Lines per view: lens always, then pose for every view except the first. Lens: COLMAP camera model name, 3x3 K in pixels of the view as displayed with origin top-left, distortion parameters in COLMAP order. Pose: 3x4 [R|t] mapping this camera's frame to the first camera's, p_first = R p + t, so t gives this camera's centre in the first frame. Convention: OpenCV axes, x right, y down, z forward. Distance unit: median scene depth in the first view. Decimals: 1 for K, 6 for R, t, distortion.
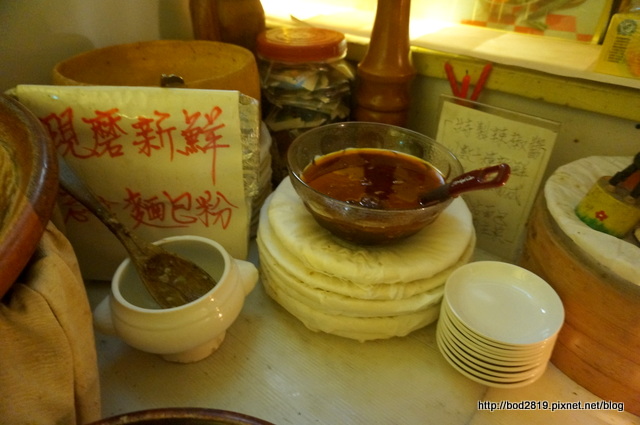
lens RADIAL K [[445.6, 0, 320.0], [0, 445.6, 212.5], [0, 0, 1]] dist [-0.037857, -0.000341]
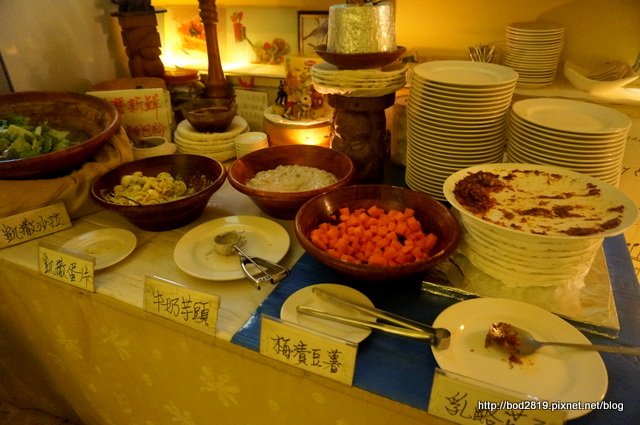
lens RADIAL K [[438.2, 0, 320.0], [0, 438.2, 212.5], [0, 0, 1]] dist [-0.004481, -0.000661]
pose [[0.965945, -0.143474, 0.215327, 0.079171], [0.163633, 0.983367, -0.078827, 0.782580], [-0.200436, 0.111377, 0.973355, -1.652591]]
